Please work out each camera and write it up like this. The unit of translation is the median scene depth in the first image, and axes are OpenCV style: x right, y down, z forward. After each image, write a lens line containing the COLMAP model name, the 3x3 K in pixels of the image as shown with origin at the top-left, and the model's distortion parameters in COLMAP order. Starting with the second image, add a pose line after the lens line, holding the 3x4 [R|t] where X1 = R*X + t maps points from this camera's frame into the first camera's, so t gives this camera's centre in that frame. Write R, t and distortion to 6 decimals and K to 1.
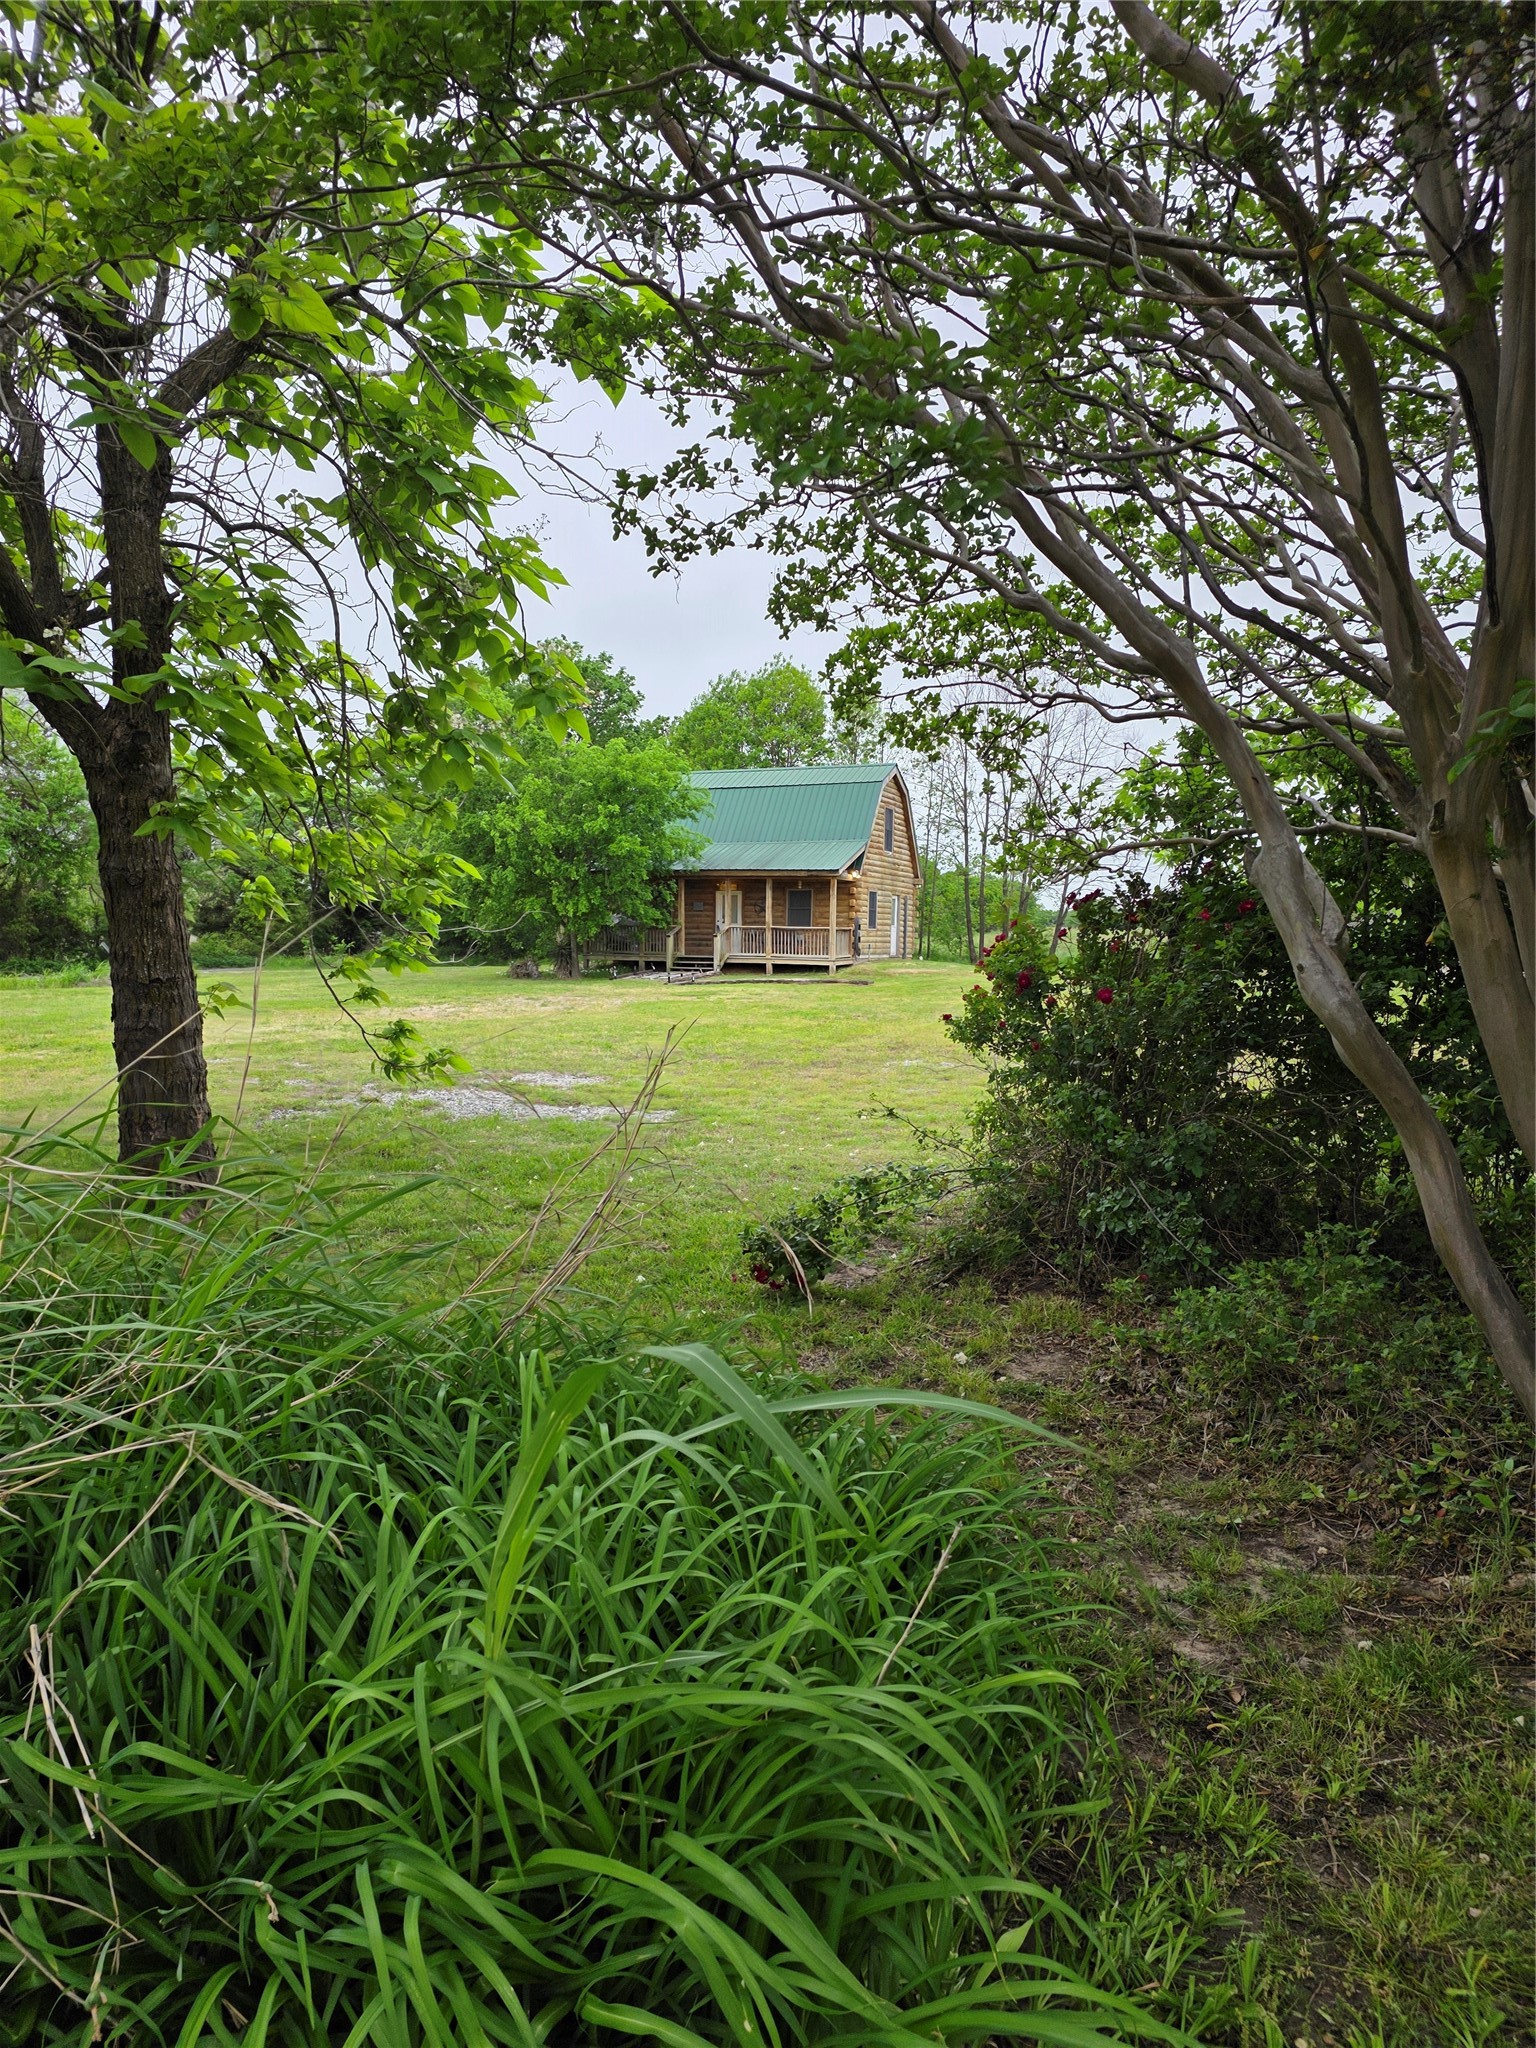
lens RADIAL K [[1451.9, 0, 768.0], [0, 1451.9, 1024.0], [0, 0, 1]] dist [0.177564, -0.197895]
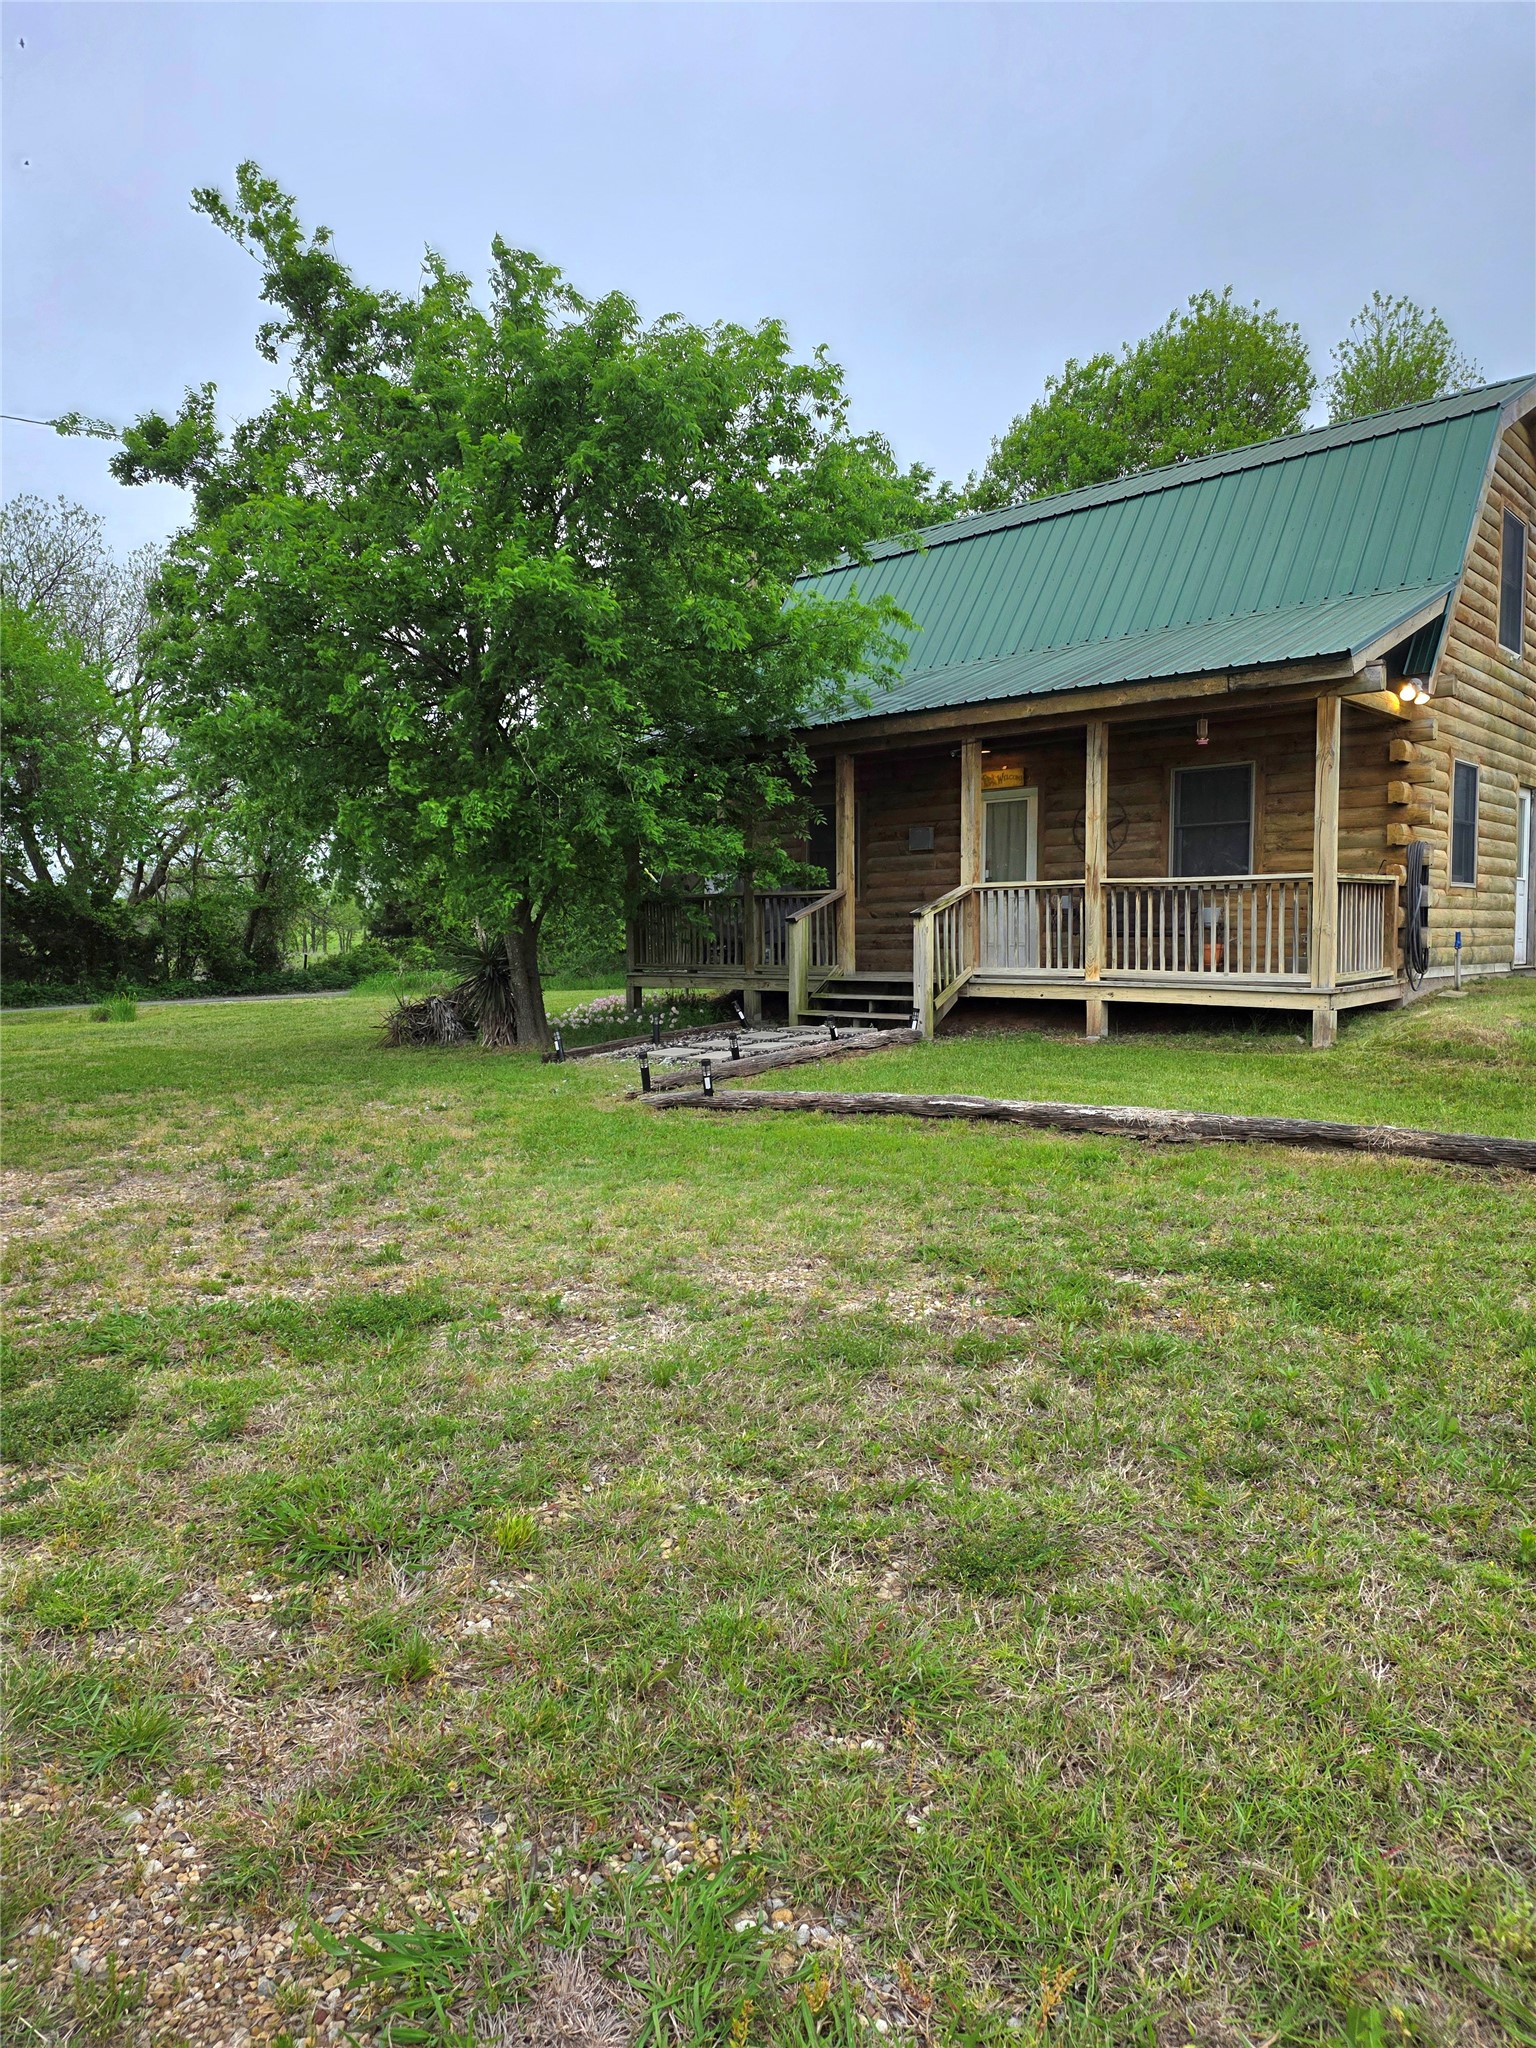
lens RADIAL K [[1451.9, 0, 768.0], [0, 1451.9, 1024.0], [0, 0, 1]] dist [0.177564, -0.197895]
pose [[0.952064, 0.004763, -0.305861, 0.029072], [-0.004535, 0.999989, 0.001453, -0.036779], [0.305865, 0.000003, 0.952075, 0.680696]]
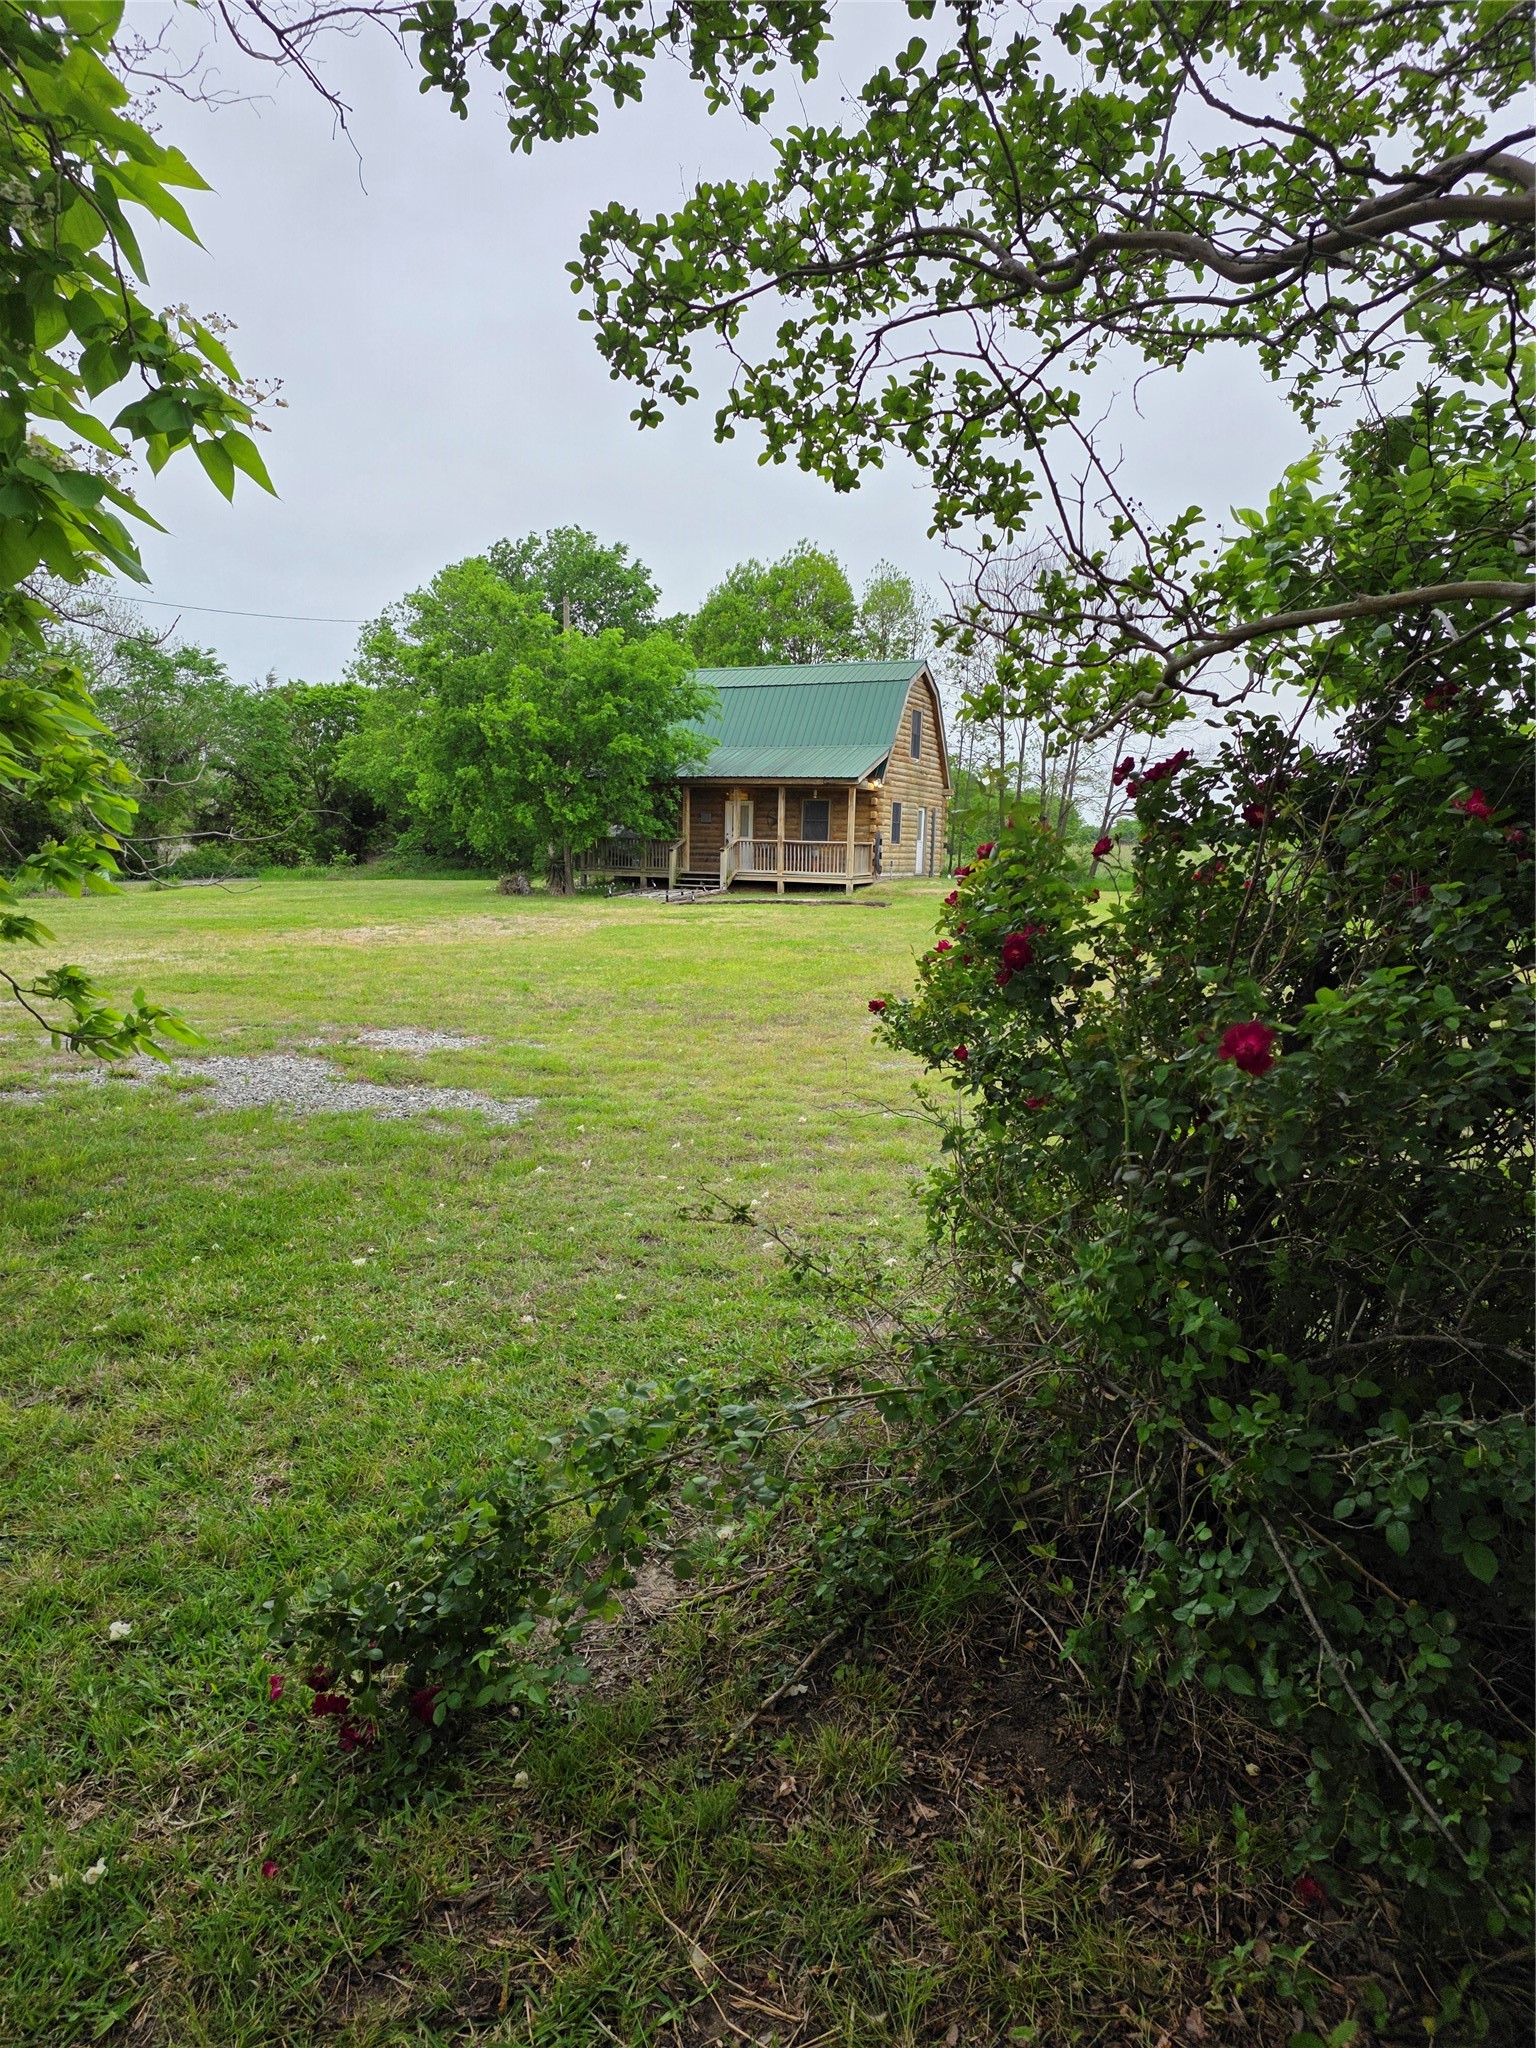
lens RADIAL K [[1451.9, 0, 768.0], [0, 1451.9, 1024.0], [0, 0, 1]] dist [0.177564, -0.197895]
pose [[0.999623, 0.011952, -0.024734, 0.016450], [-0.010505, 0.998272, 0.057818, -0.004892], [0.025383, -0.057536, 0.998021, 0.080752]]
